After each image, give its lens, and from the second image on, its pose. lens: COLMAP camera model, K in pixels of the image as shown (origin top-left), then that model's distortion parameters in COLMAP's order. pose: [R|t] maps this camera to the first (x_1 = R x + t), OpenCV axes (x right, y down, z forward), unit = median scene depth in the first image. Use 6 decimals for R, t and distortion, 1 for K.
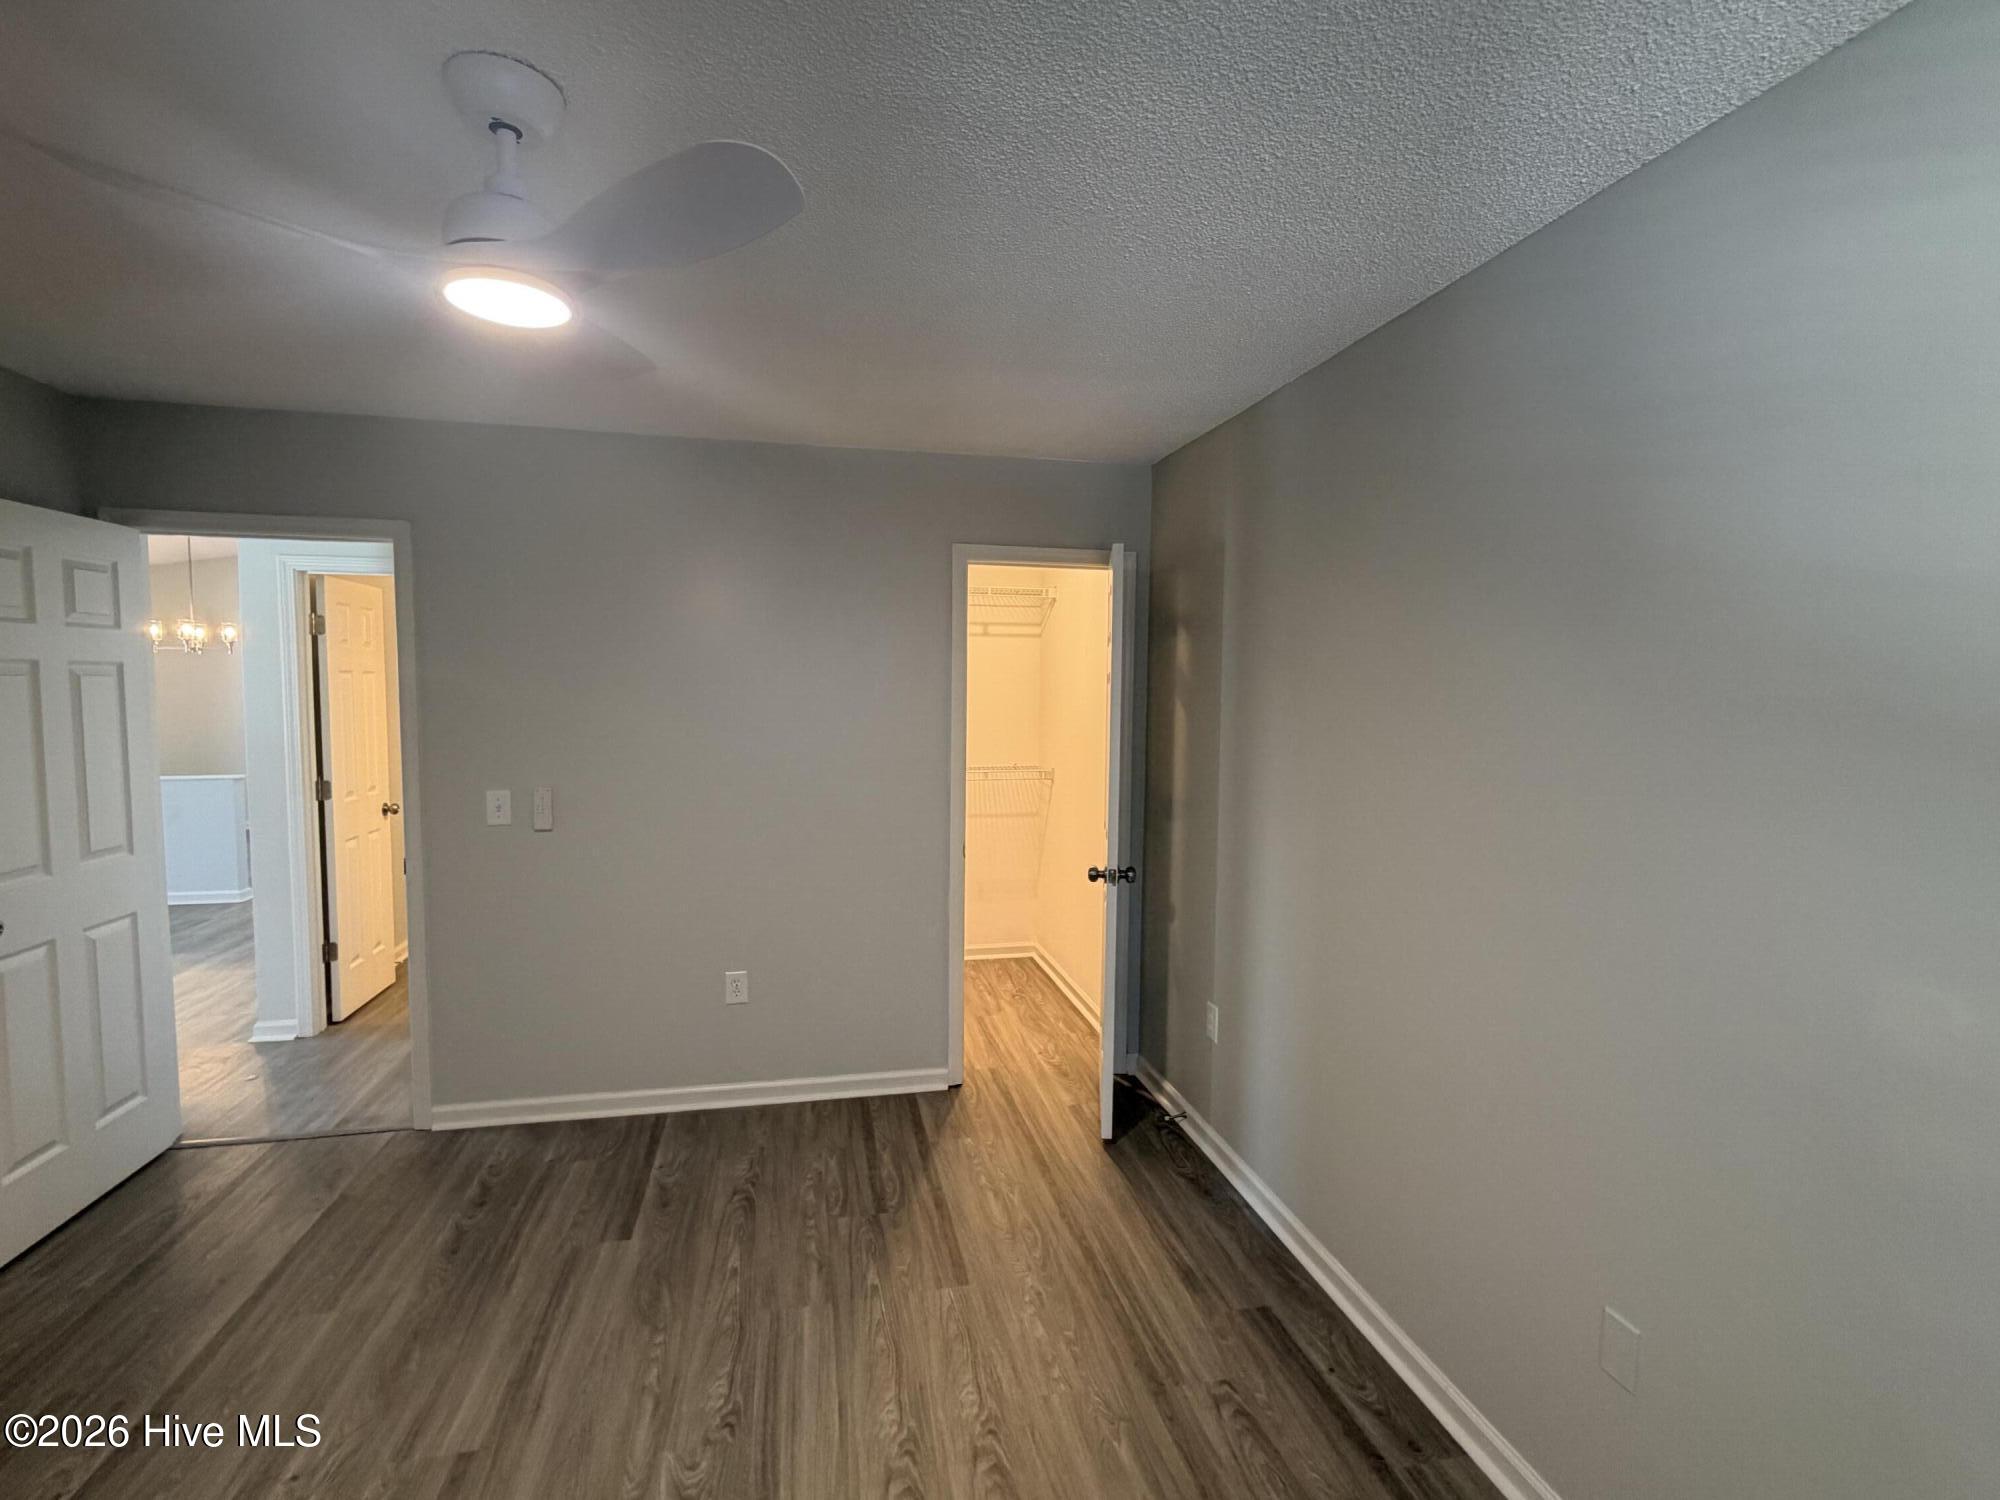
lens RADIAL K [[937.4, 0, 1000.0], [0, 937.4, 750.0], [0, 0, 1]] dist [-0.003002, -0.000684]
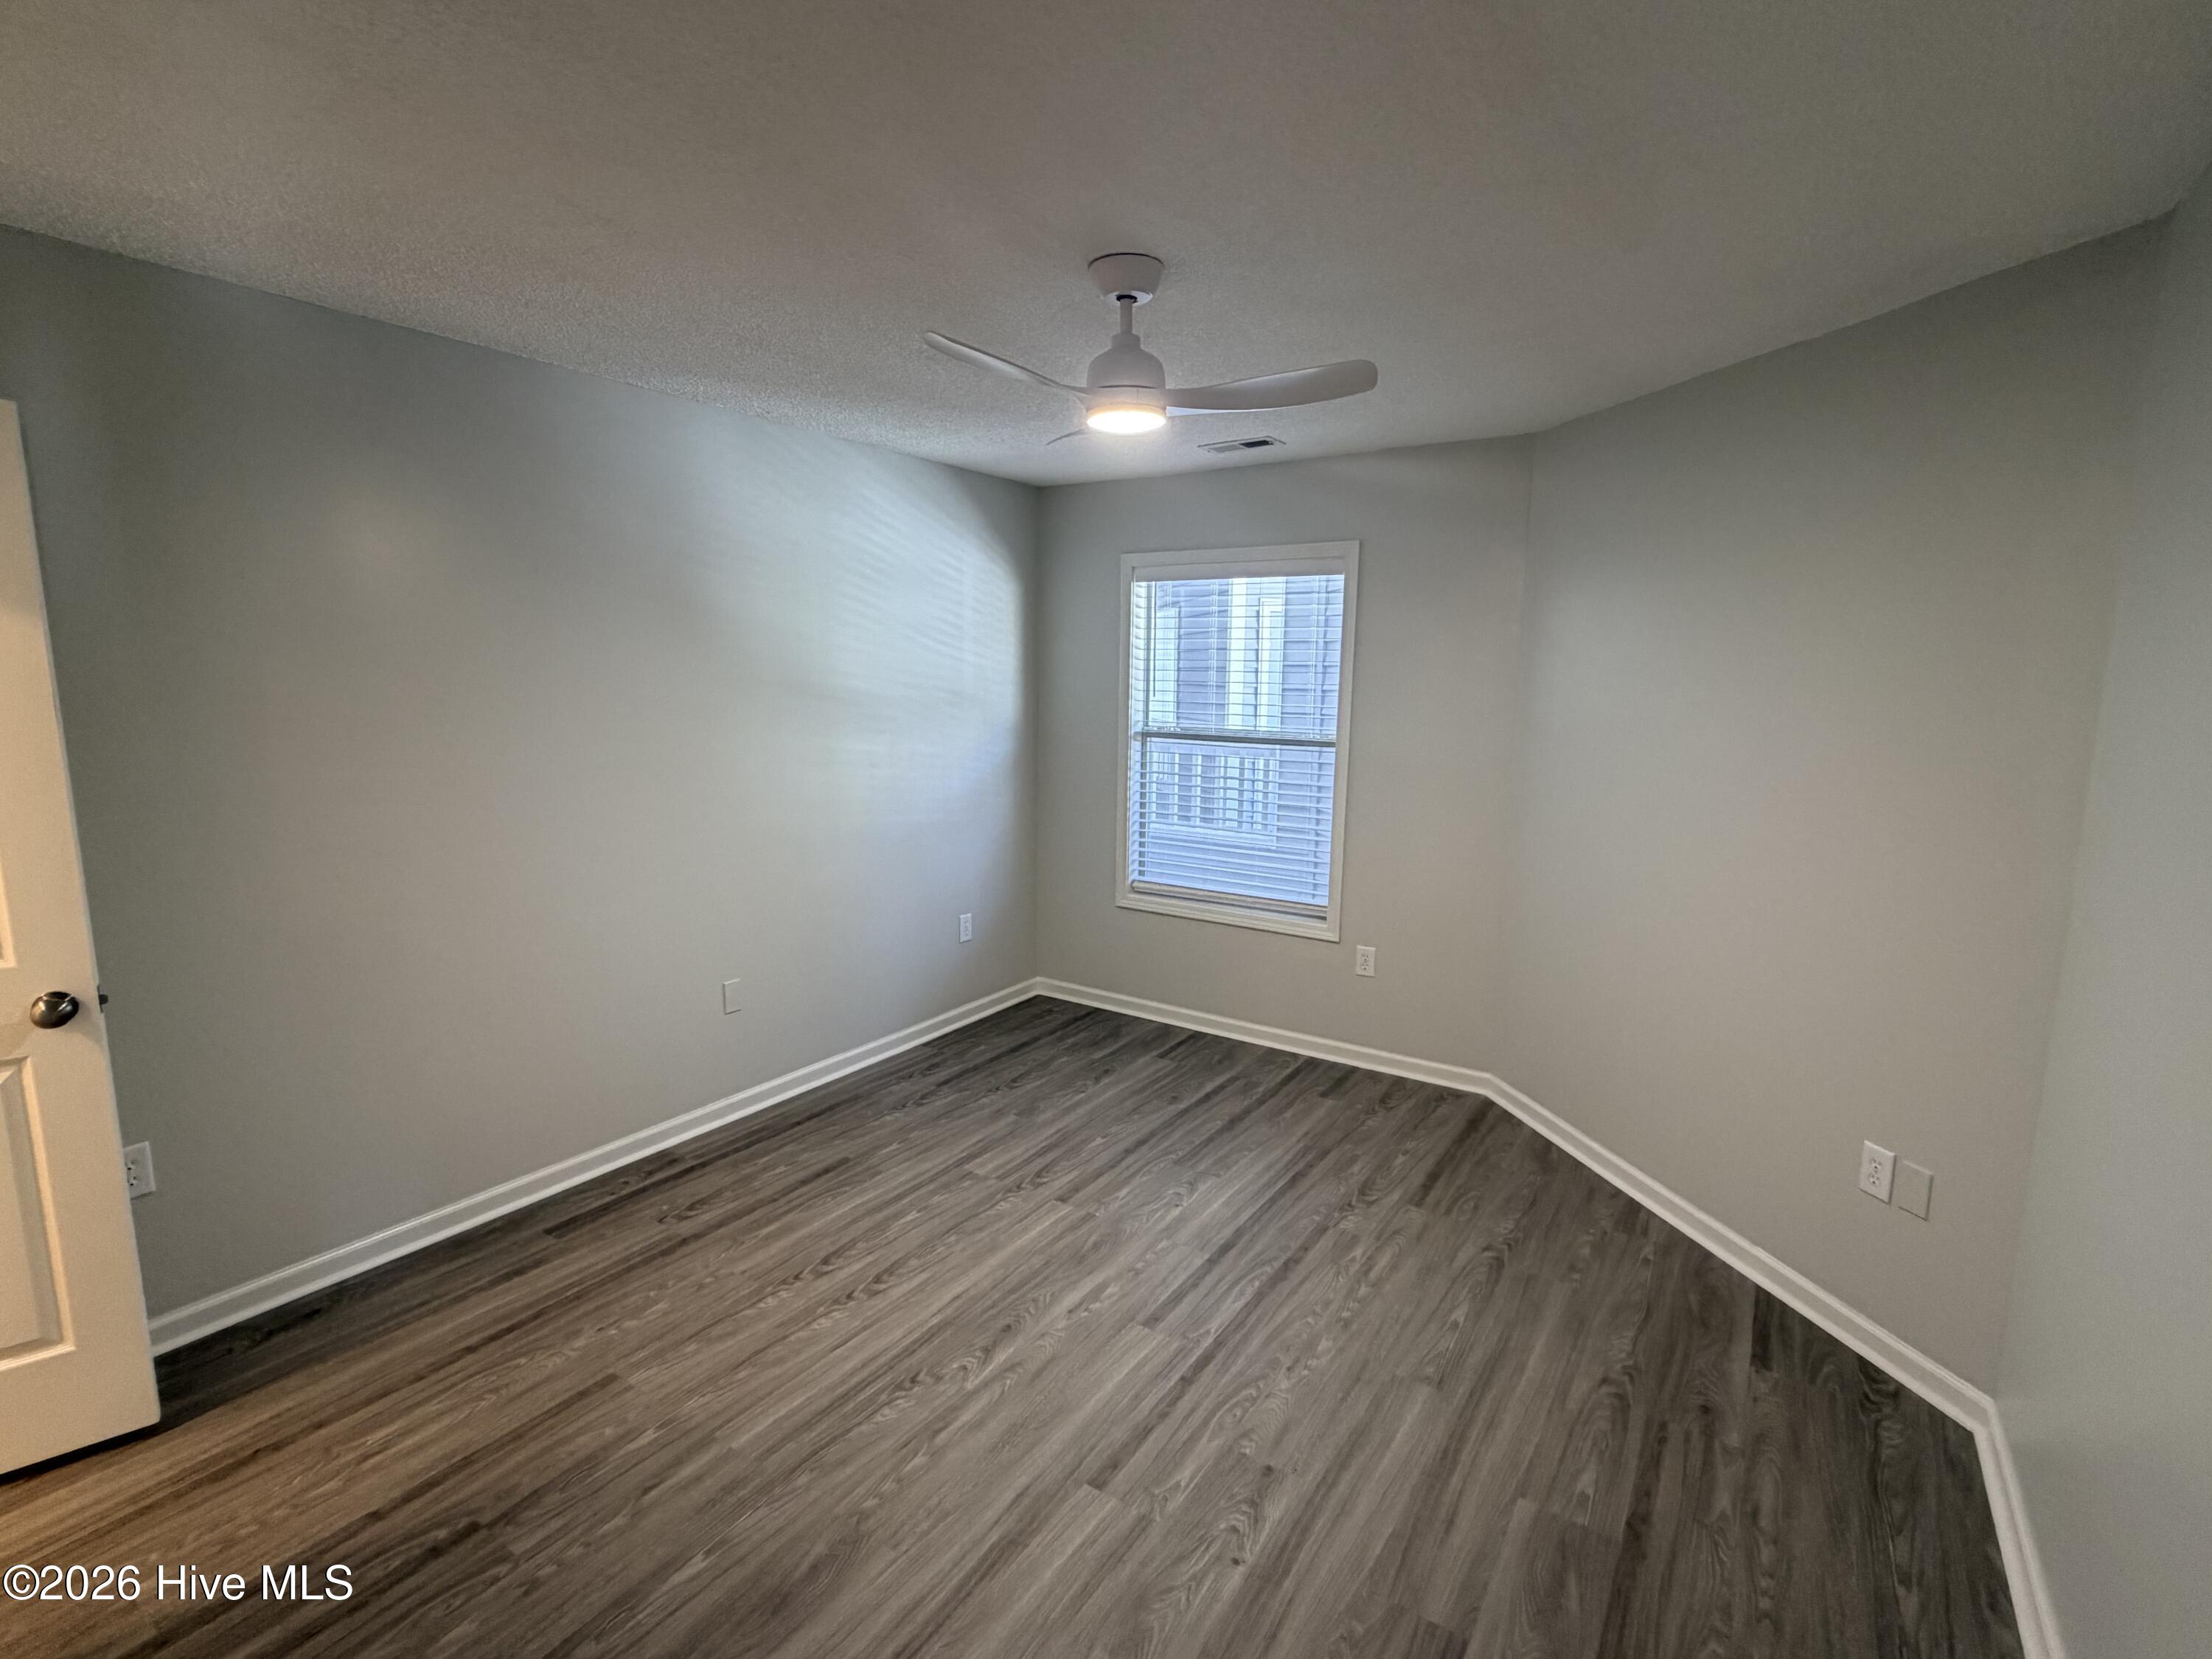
lens RADIAL K [[1036.8, 0, 1106.0], [0, 1036.8, 829.5], [0, 0, 1]] dist [-0.003002, -0.000684]
pose [[-0.695049, -0.131485, 0.706837, -1.151454], [0.023995, 0.978345, 0.205585, -0.129634], [-0.718562, 0.159852, -0.676843, 1.482894]]
